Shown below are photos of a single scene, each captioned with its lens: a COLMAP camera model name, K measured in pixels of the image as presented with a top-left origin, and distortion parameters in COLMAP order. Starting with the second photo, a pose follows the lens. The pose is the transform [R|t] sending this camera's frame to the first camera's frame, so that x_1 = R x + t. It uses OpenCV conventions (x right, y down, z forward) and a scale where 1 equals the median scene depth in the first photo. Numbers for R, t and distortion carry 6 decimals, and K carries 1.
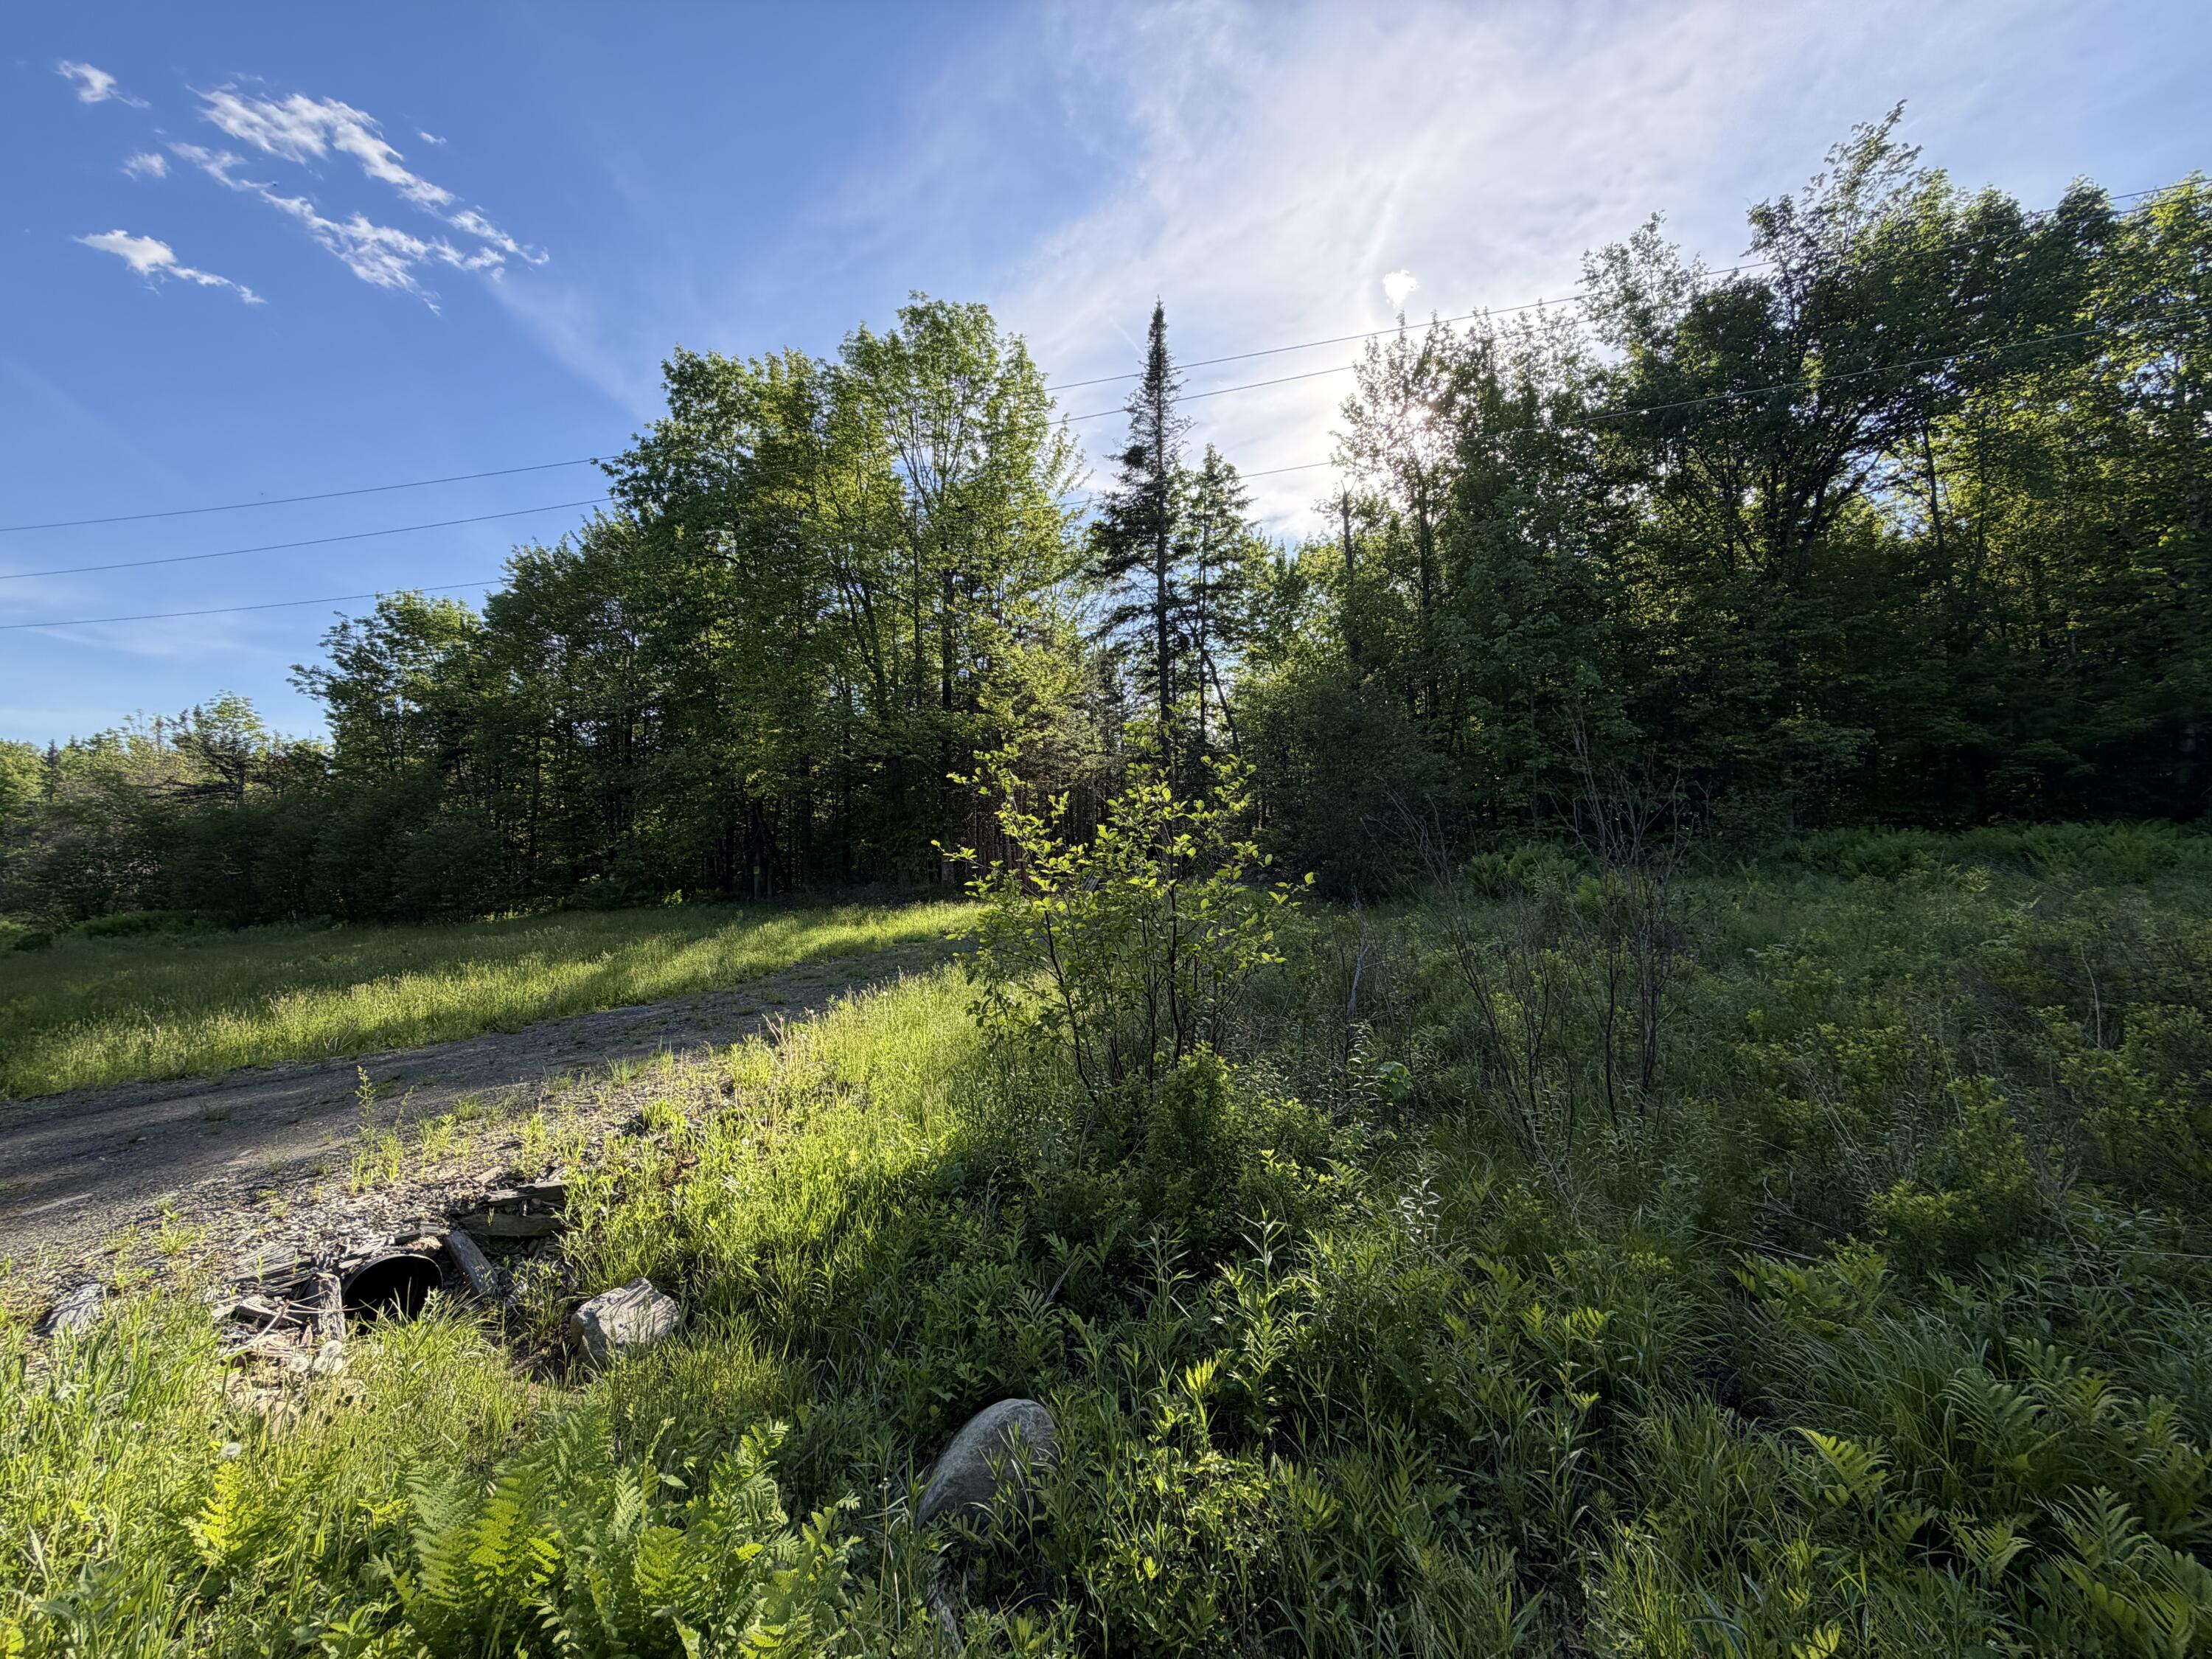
lens RADIAL K [[880.2, 0, 1099.9], [0, 880.2, 836.2], [0, 0, 1]] dist [0.000251, -0.000061]
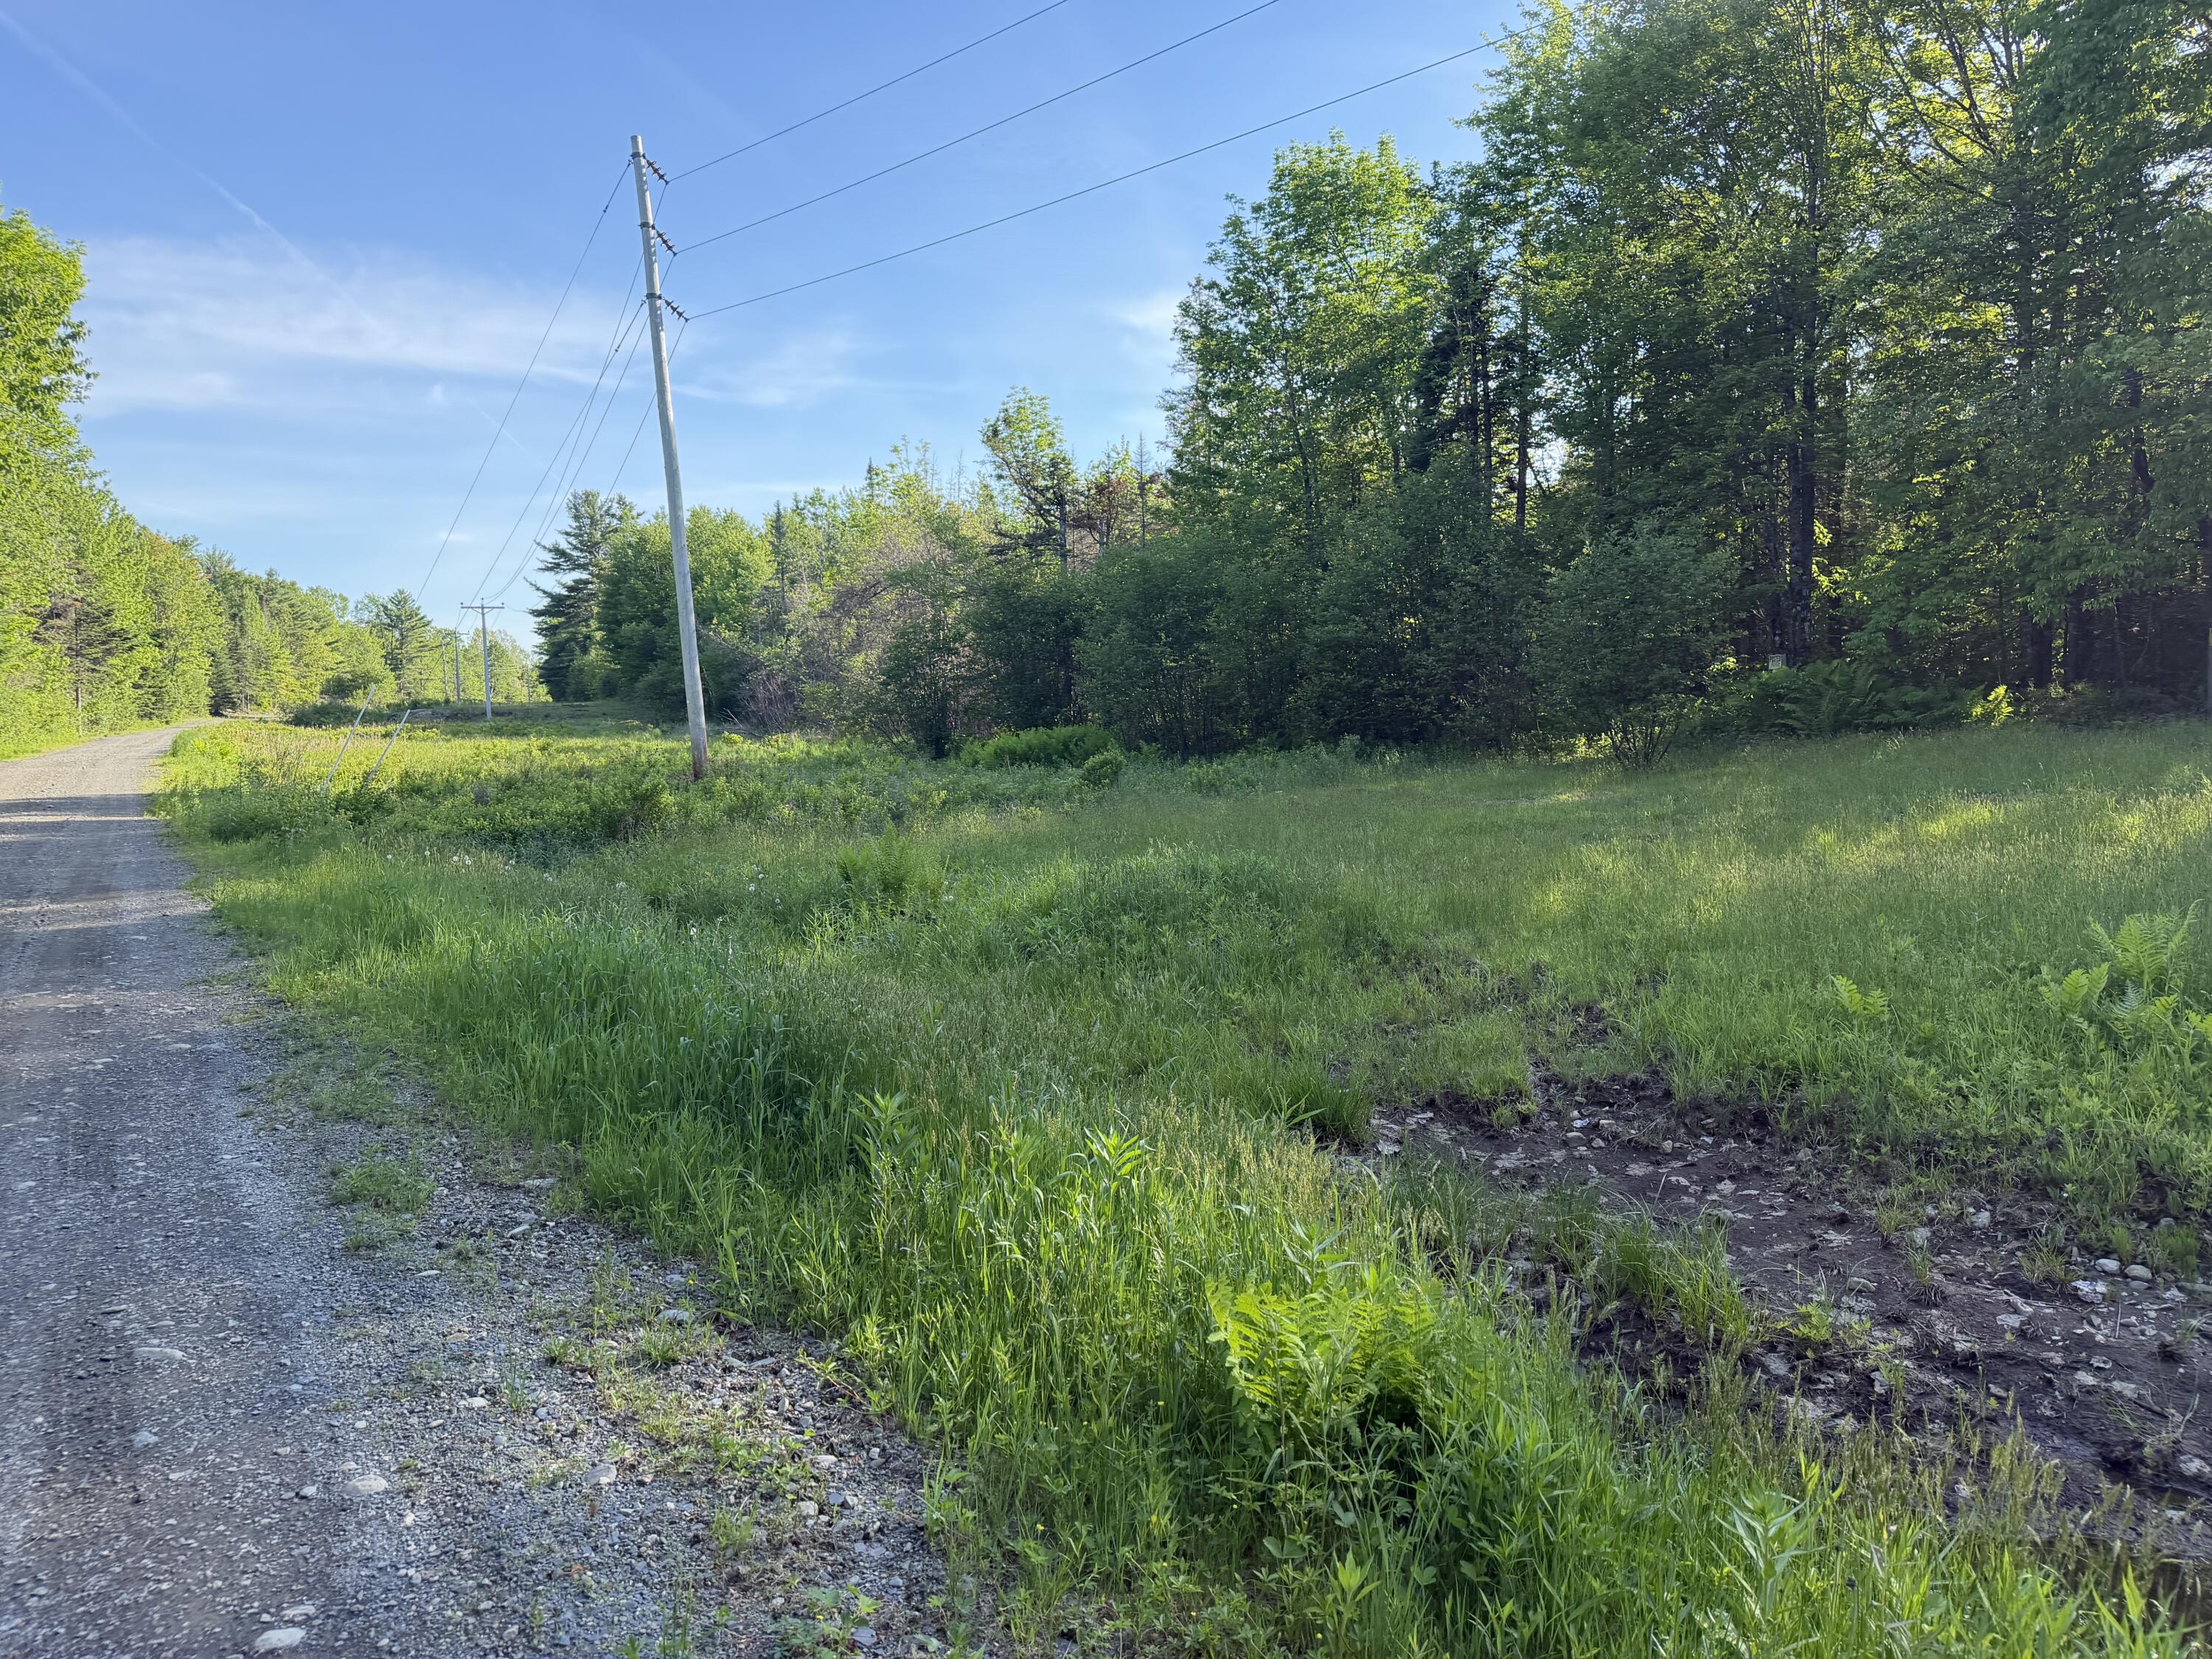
lens RADIAL K [[1558.8, 0, 1091.2], [0, 1558.8, 842.1], [0, 0, 1]] dist [0.060092, -0.069351]
pose [[0.815321, 0.047503, -0.577058, -0.321949], [0.037733, 0.990151, 0.134821, 0.011377], [0.577779, -0.131696, 0.805498, 0.088977]]
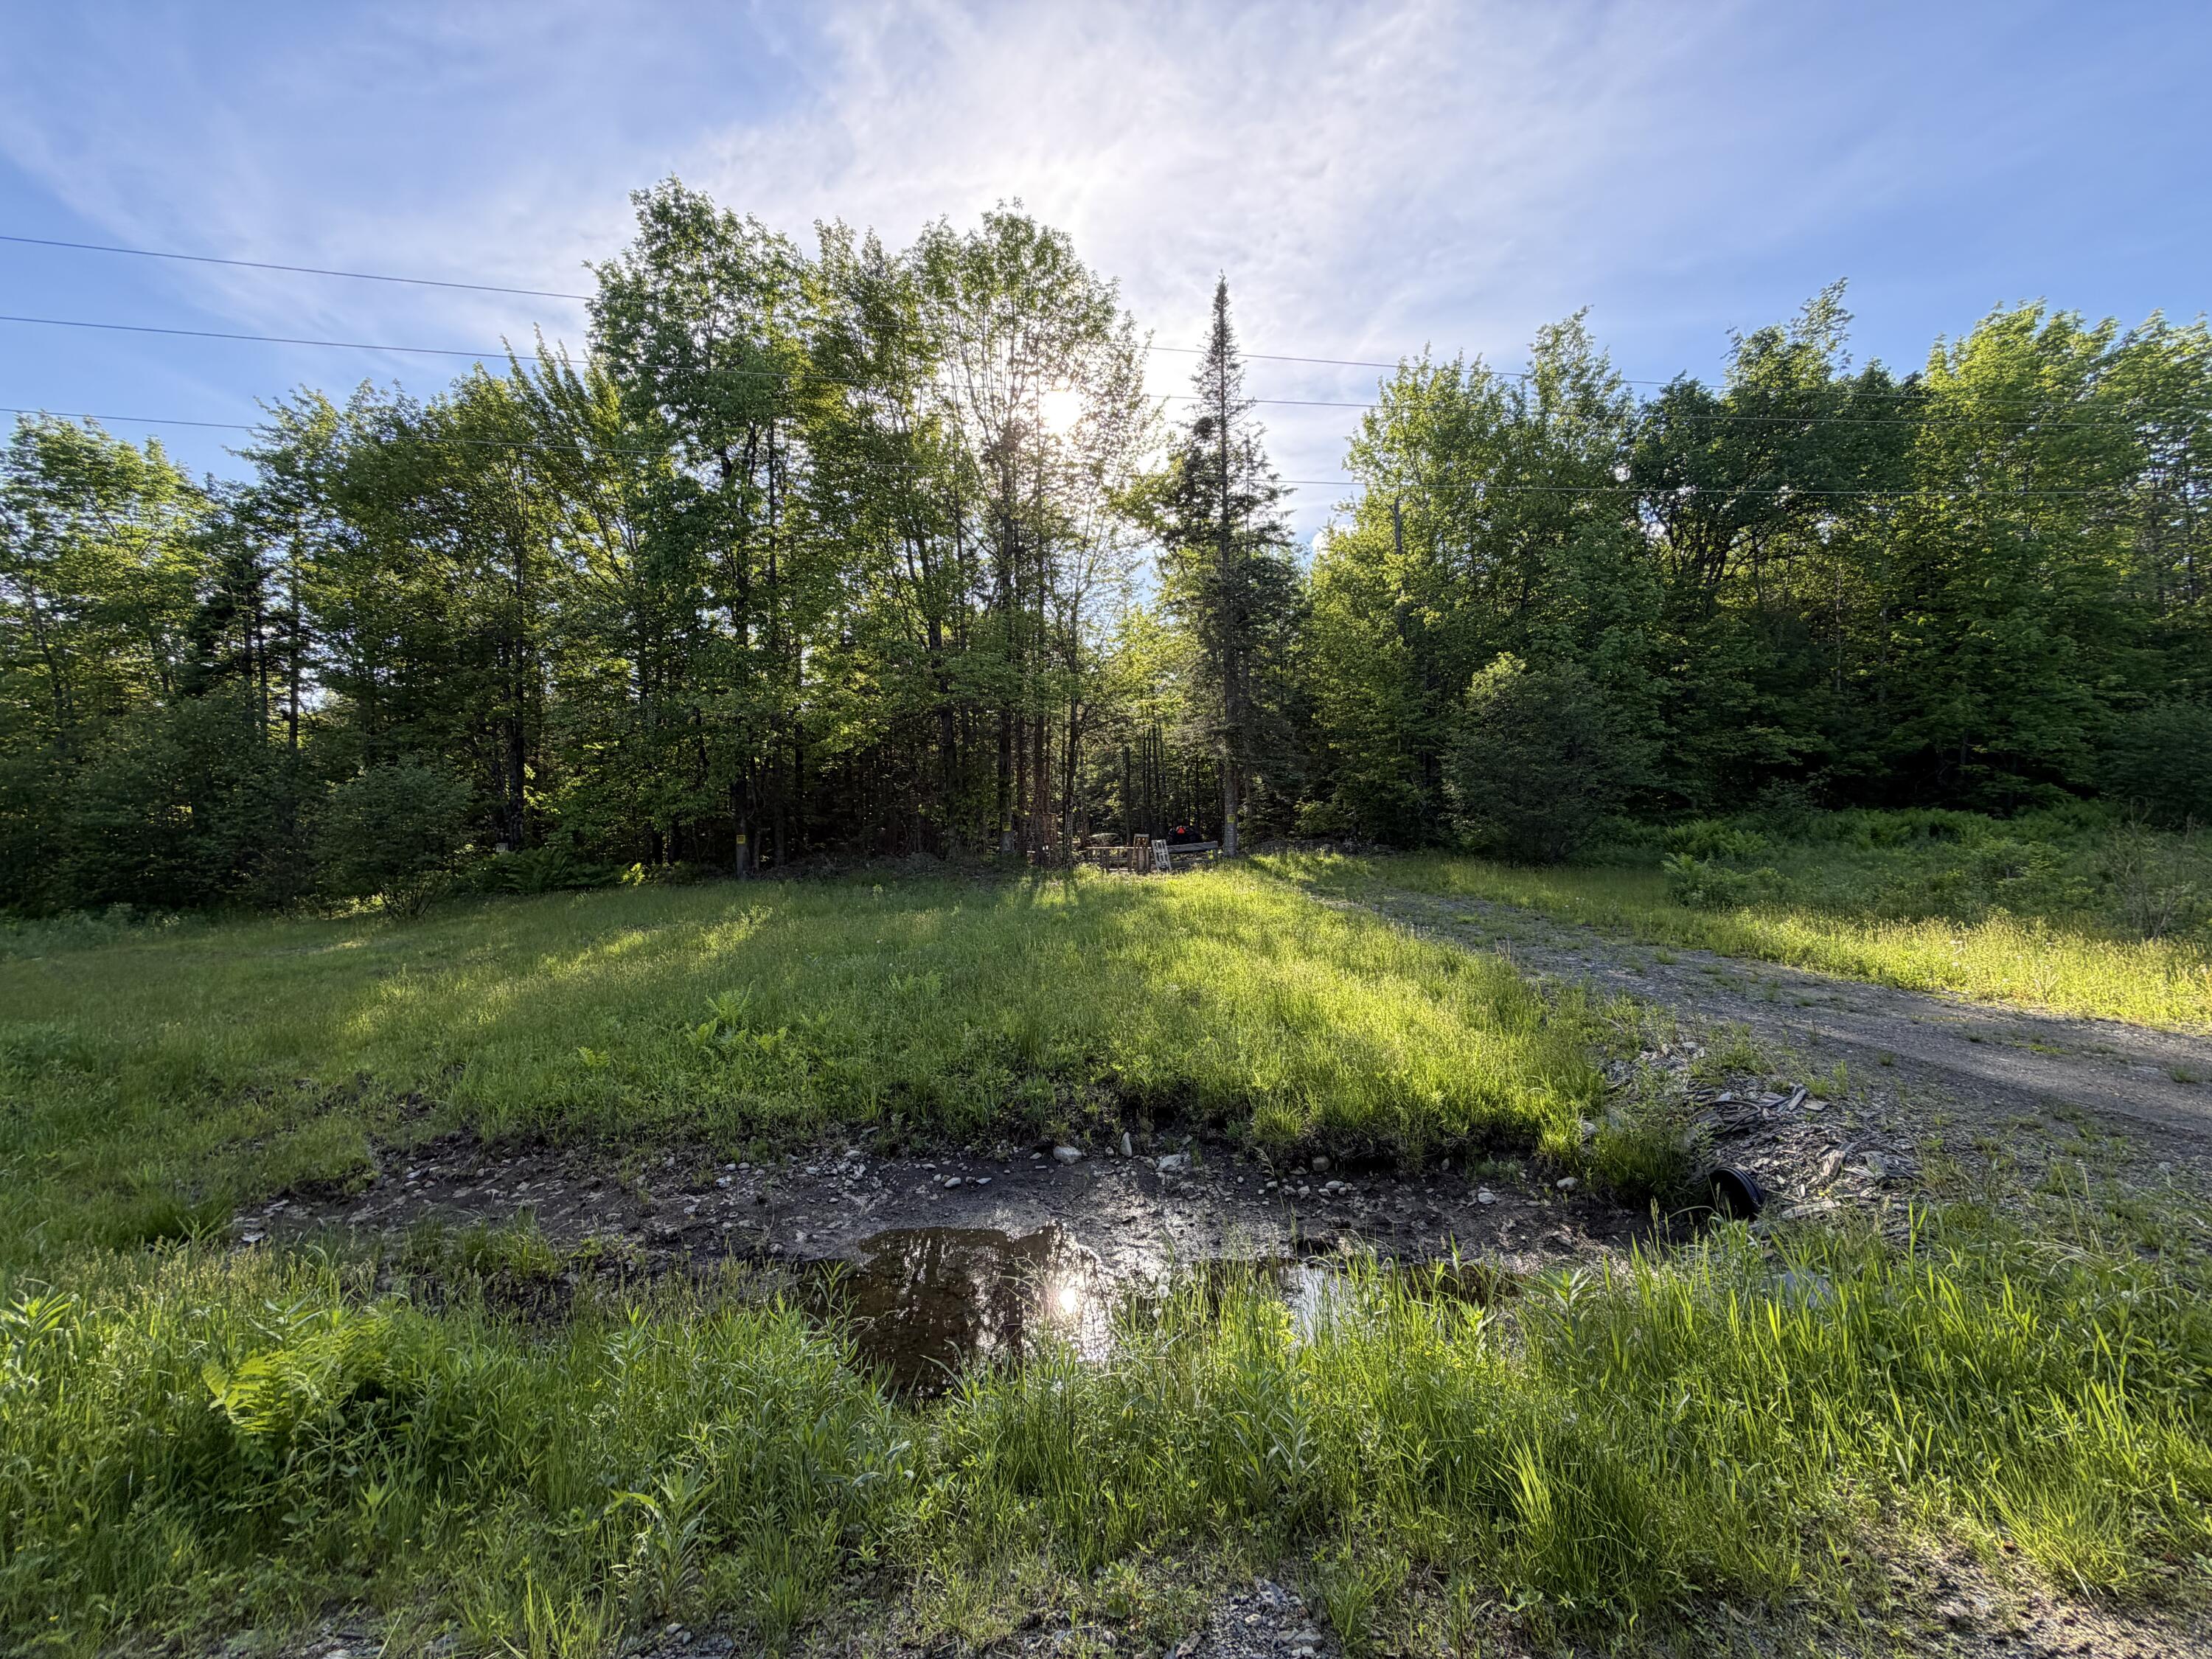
lens RADIAL K [[880.2, 0, 1115.6], [0, 880.2, 830.0], [0, 0, 1]] dist [0.000251, -0.000061]
pose [[0.918690, 0.006503, 0.394925, -0.324384], [-0.014940, 0.999721, 0.018292, 0.007351], [-0.394696, -0.022705, 0.918531, 0.079343]]
